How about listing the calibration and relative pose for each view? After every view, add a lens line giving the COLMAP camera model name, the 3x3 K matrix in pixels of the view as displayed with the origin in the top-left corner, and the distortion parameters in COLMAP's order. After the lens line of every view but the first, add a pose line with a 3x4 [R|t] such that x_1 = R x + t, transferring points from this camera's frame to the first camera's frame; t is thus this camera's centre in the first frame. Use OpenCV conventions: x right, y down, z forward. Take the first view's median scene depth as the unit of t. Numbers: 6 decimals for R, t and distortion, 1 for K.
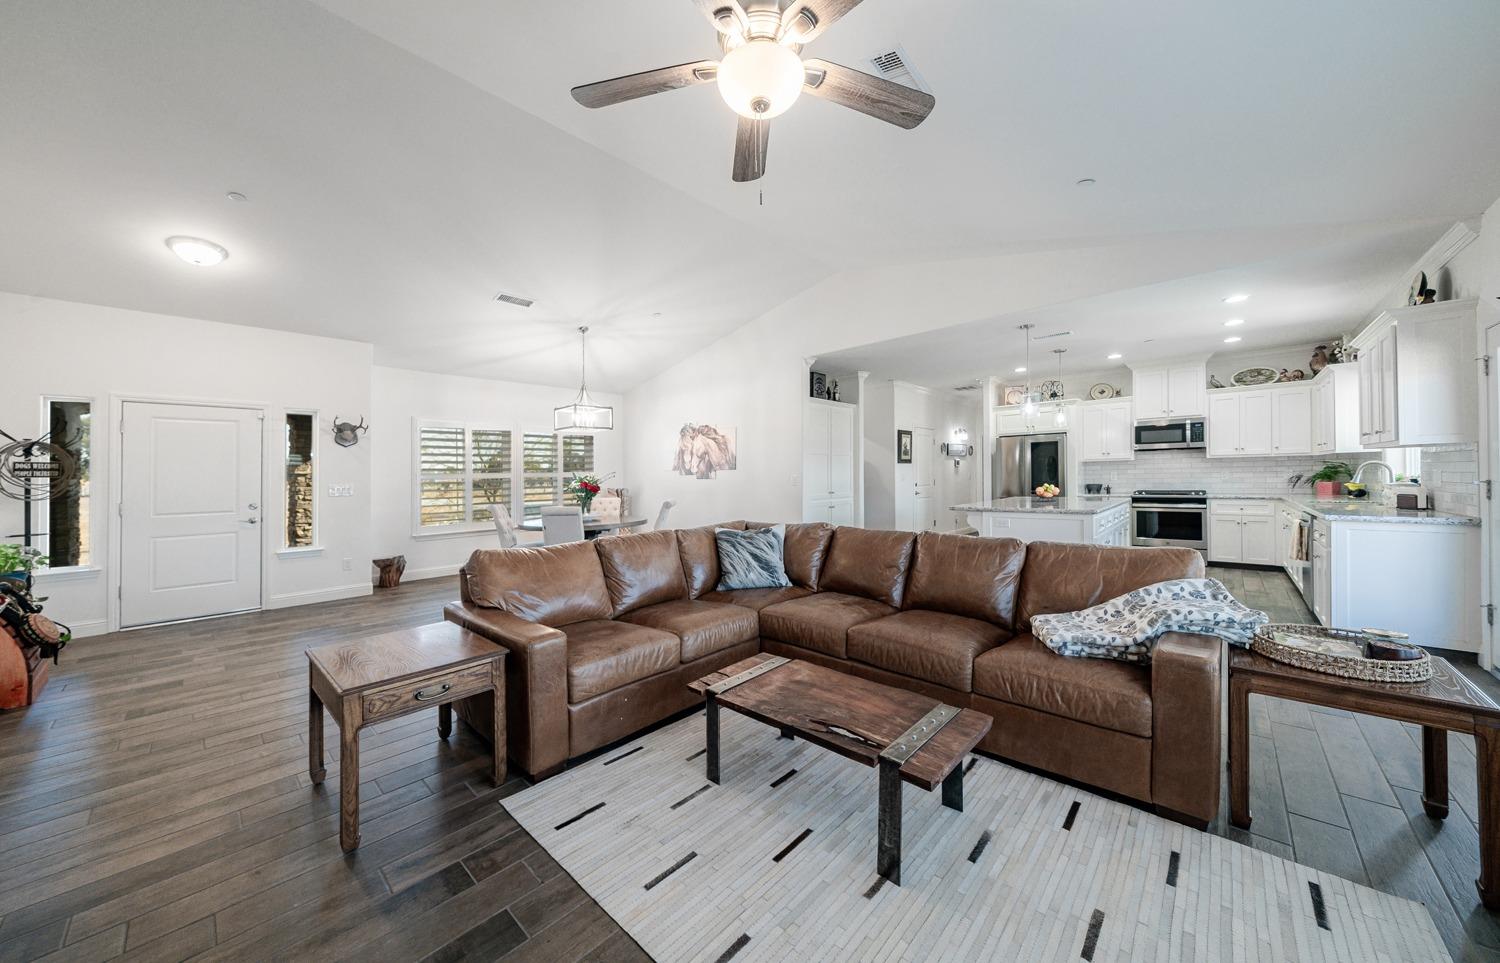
lens RADIAL K [[518.1, 0, 758.6], [0, 518.1, 476.7], [0, 0, 1]] dist [-0.002794, -0.000098]
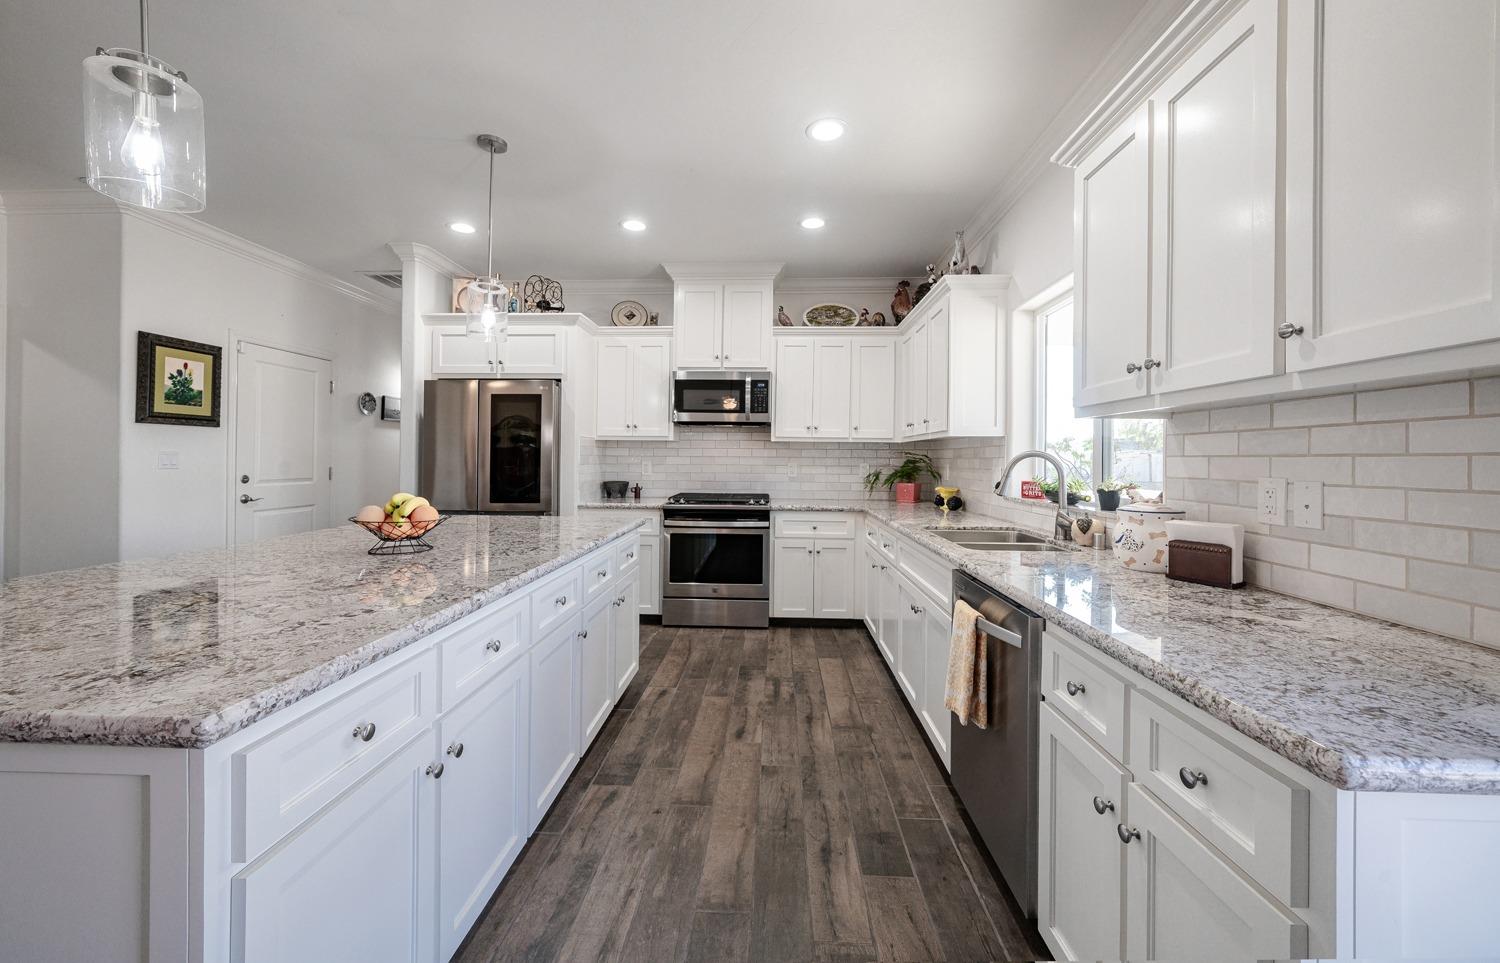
lens RADIAL K [[564.1, 0, 748.8], [0, 564.1, 461.3], [0, 0, 1]] dist [0.009130, -0.000215]
pose [[0.772907, 0.022308, 0.634127, 0.425772], [-0.023234, 0.999707, -0.006850, -0.007503], [-0.634093, -0.009439, 0.773199, 0.502930]]
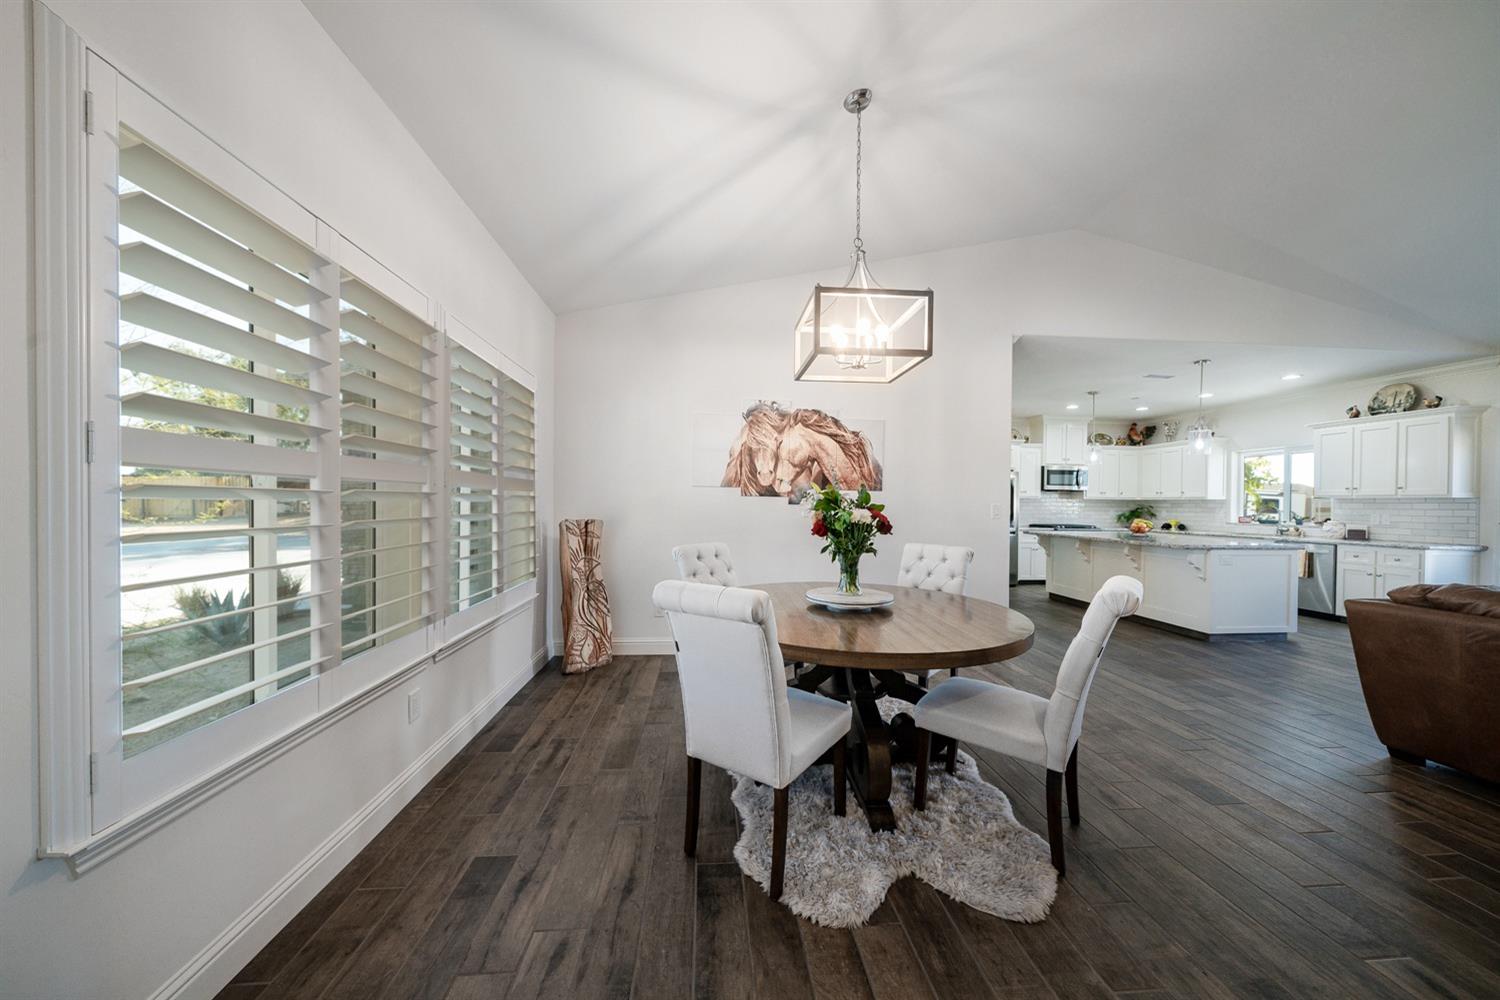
lens RADIAL K [[505.1, 0, 747.3], [0, 505.1, 516.7], [0, 0, 1]] dist [-0.016912, 0.000545]
pose [[0.706264, 0.009517, 0.707885, -0.577271], [-0.026102, 0.999580, 0.012603, 0.013249], [-0.707467, -0.027378, 0.706215, 0.698214]]
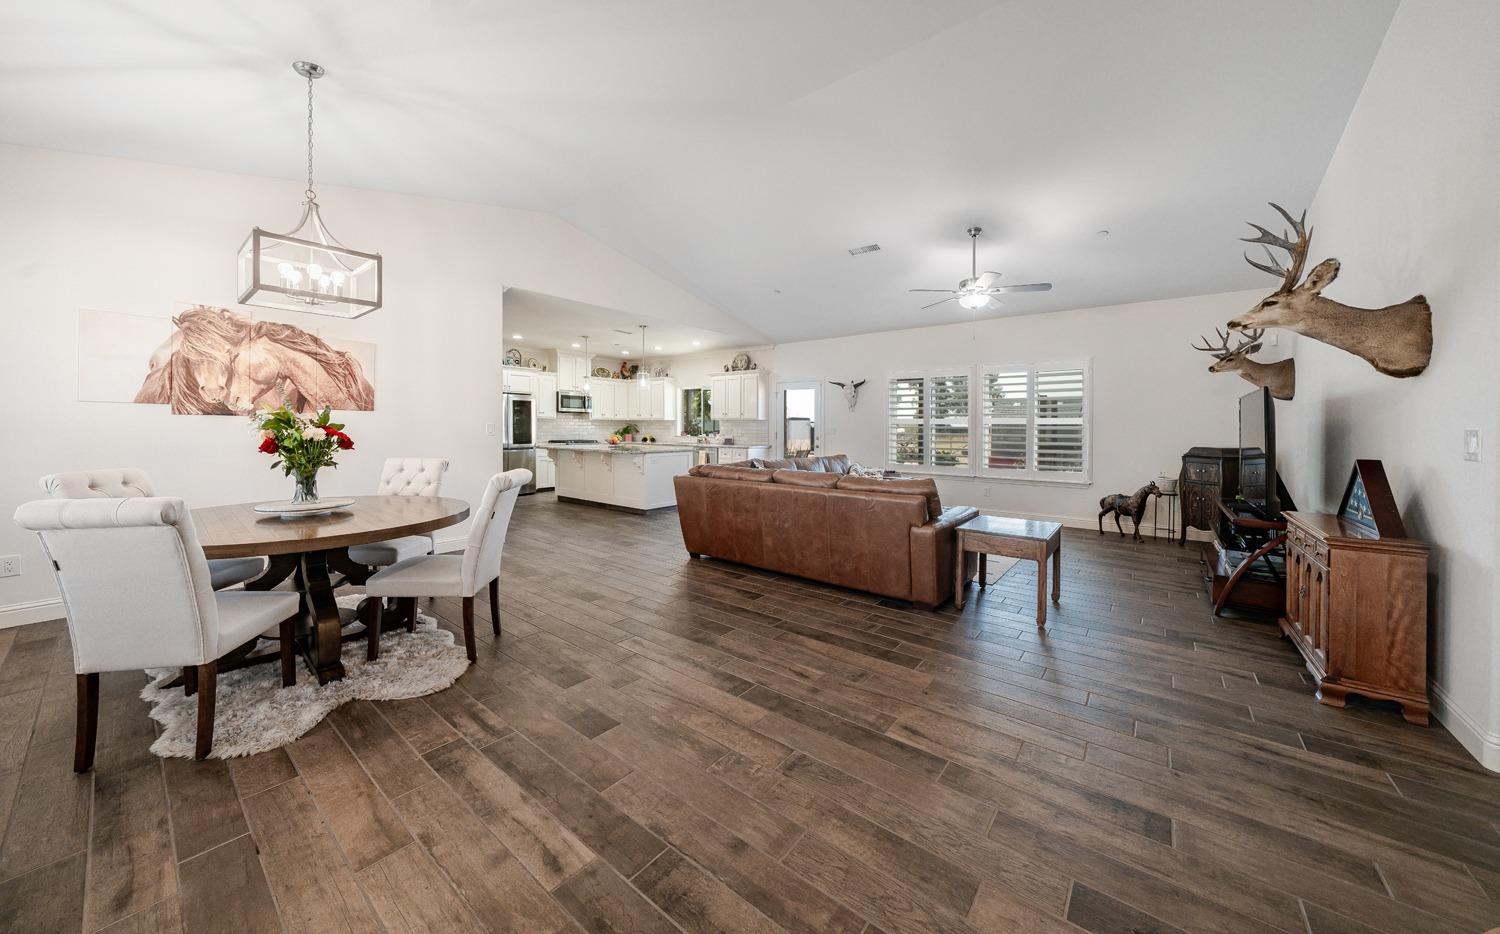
lens RADIAL K [[501.3, 0, 741.8], [0, 501.3, 433.8], [0, 0, 1]] dist [-0.008145, 0.000846]
pose [[-0.035969, 0.006385, 0.999333, -0.676304], [-0.007396, 0.999951, -0.006655, 0.014921], [-0.999326, -0.007630, -0.035920, 0.574782]]
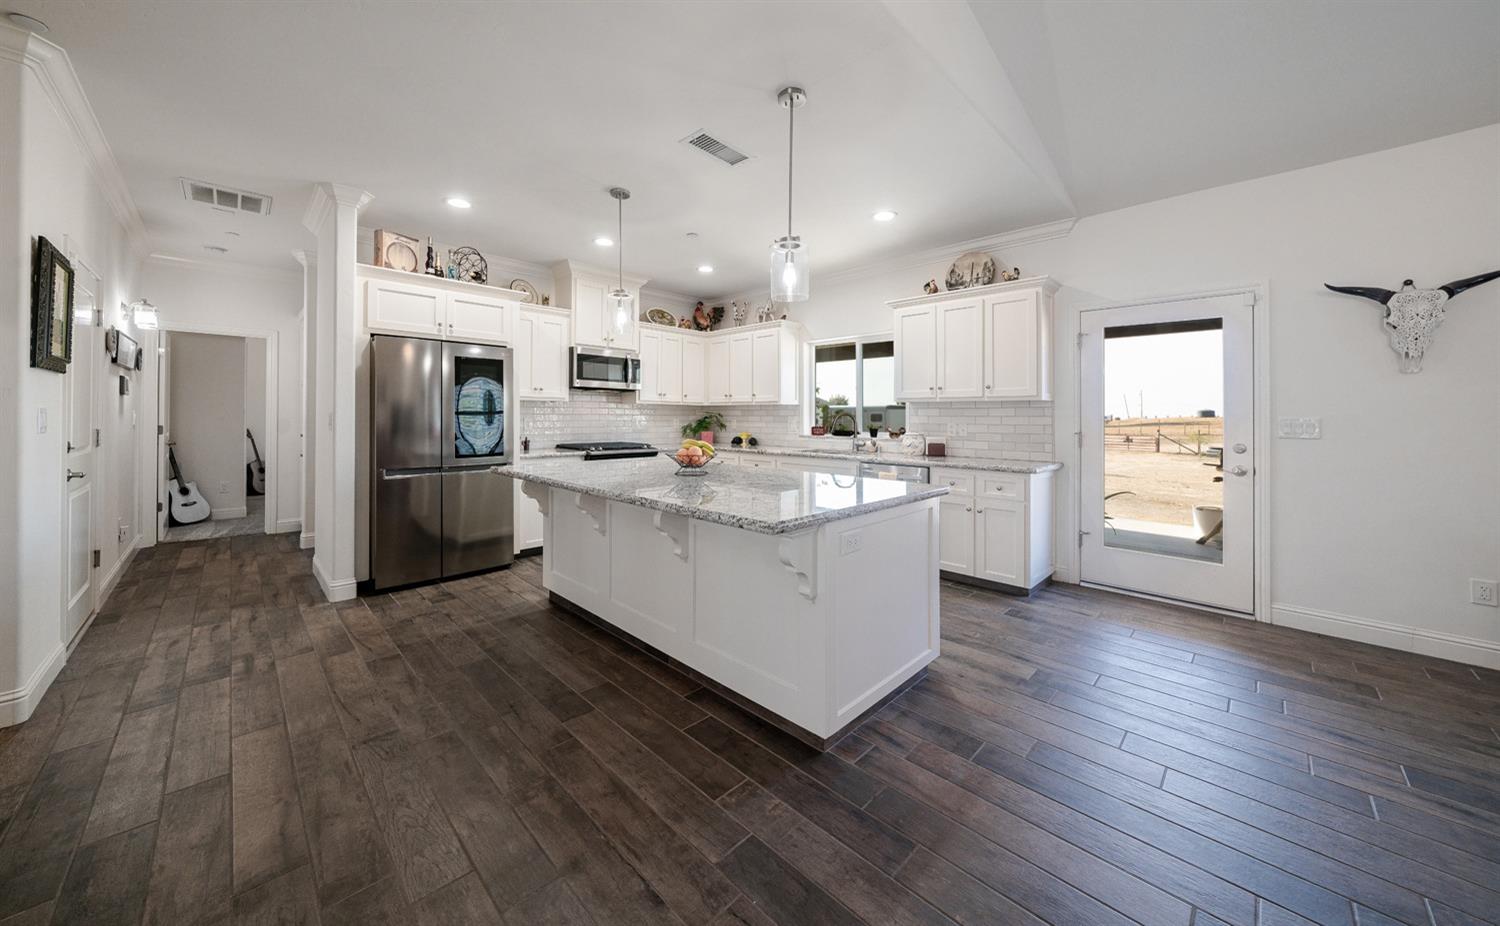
lens RADIAL K [[501.3, 0, 751.0], [0, 501.3, 423.4], [0, 0, 1]] dist [-0.008145, 0.000846]
pose [[0.058019, 0.006888, 0.998292, 0.071312], [-0.009437, 0.999935, -0.006351, -0.000155], [-0.998271, -0.009052, 0.058081, 0.753677]]
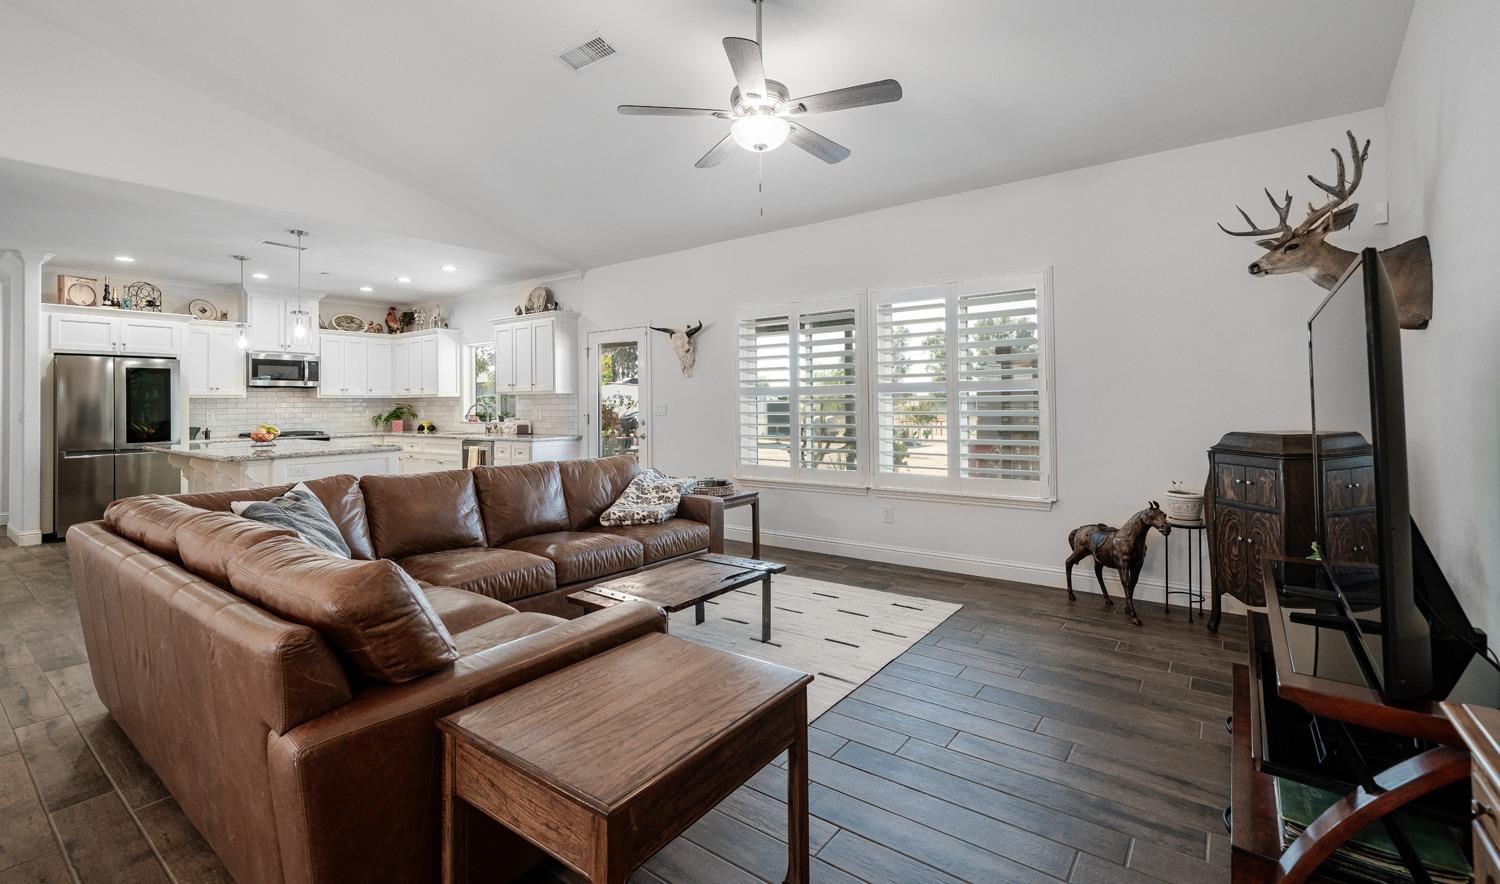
lens RADIAL K [[648.9, 0, 733.6], [0, 648.9, 400.7], [0, 0, 1]] dist [-0.000789, 0.004730]
pose [[-0.062198, 0.025655, 0.997734, -0.417793], [0.011310, 0.999624, -0.024998, 0.009704], [-0.998000, 0.009730, -0.062464, 0.274094]]
